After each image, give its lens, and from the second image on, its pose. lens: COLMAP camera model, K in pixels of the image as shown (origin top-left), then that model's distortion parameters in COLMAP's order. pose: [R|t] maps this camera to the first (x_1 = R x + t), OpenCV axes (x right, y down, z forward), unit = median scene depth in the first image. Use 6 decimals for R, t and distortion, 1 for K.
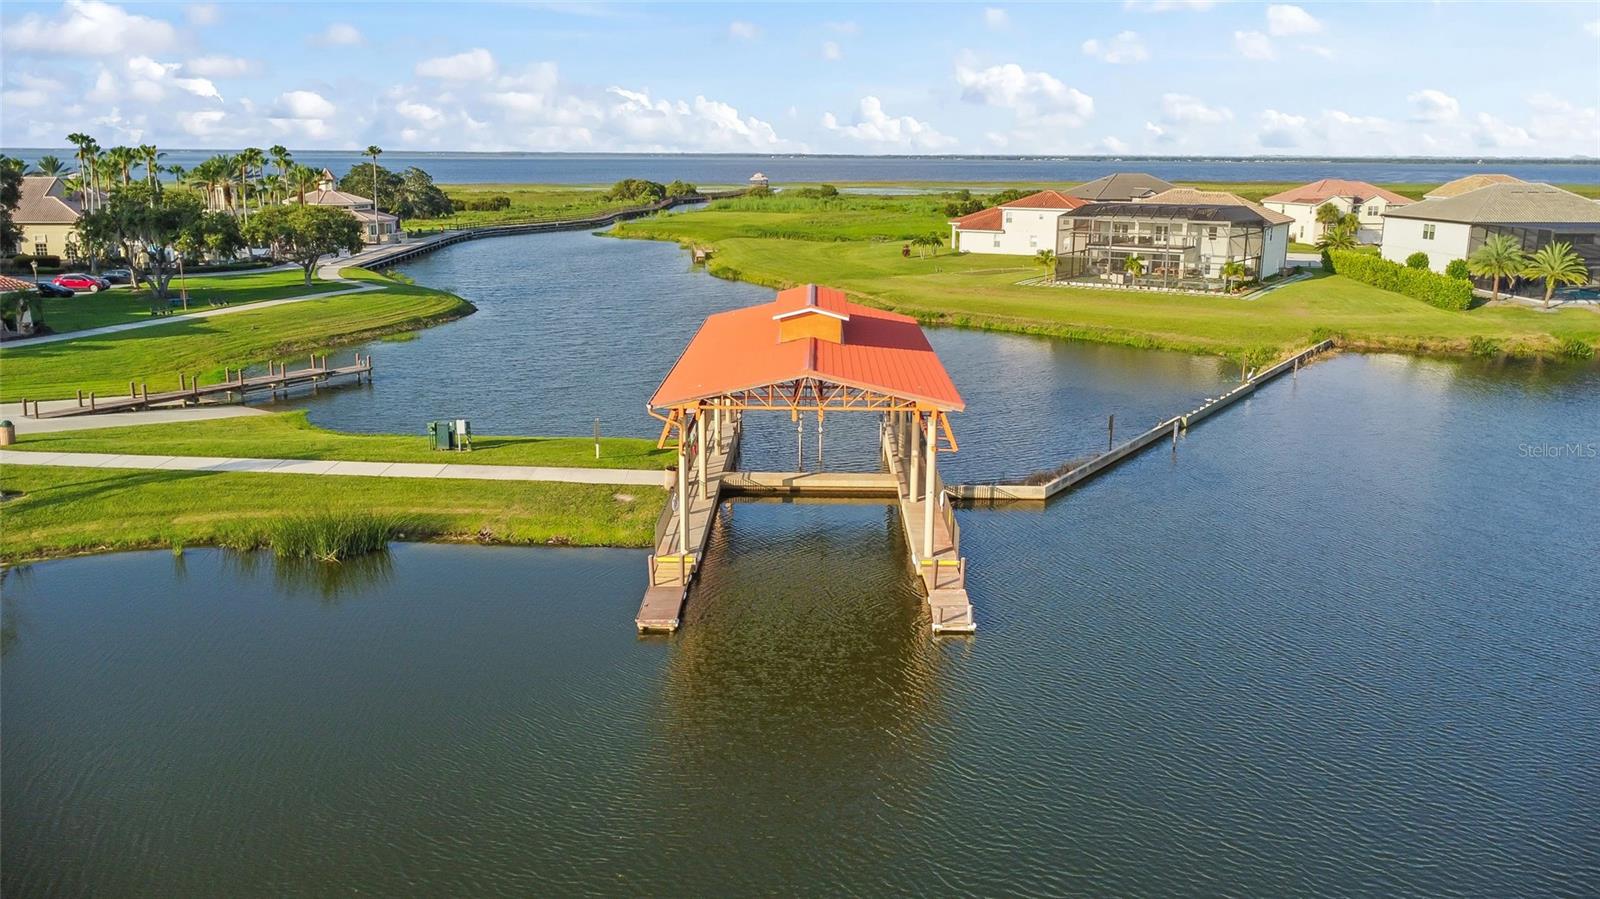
lens RADIAL K [[1185.5, 0, 805.2], [0, 1185.5, 437.3], [0, 0, 1]] dist [0.007920, 0.003606]
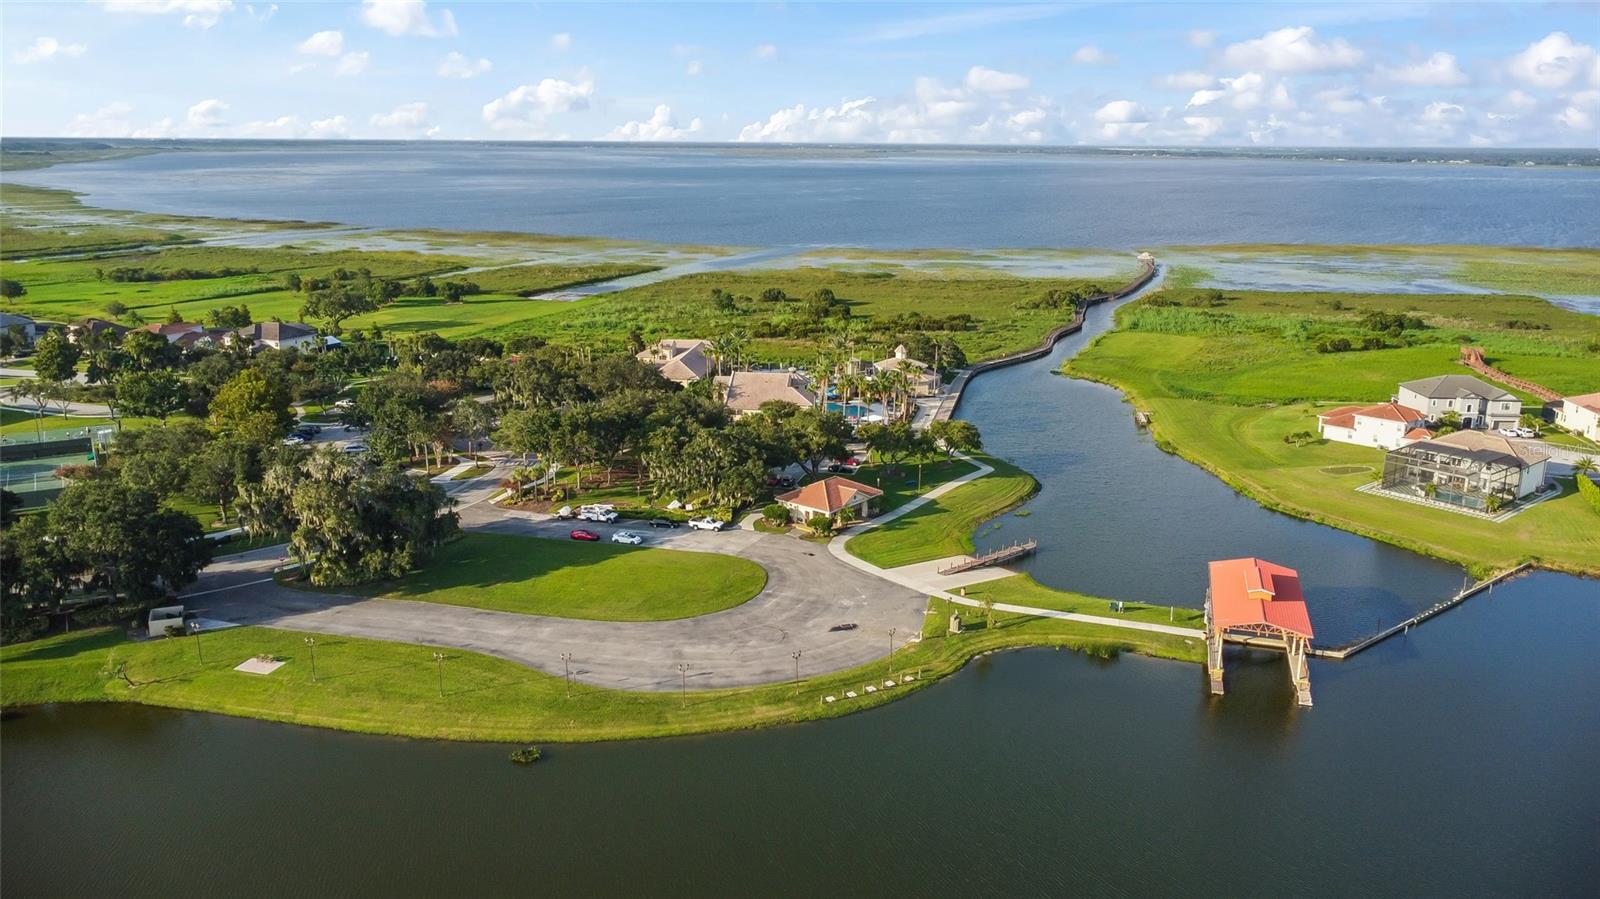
lens RADIAL K [[1185.5, 0, 805.2], [0, 1185.5, 437.3], [0, 0, 1]] dist [0.007920, 0.003606]
pose [[0.959133, 0.067160, -0.274869, -0.155912], [-0.064355, 0.997742, 0.019222, -0.244724], [0.275539, -0.000747, 0.961290, -1.140168]]
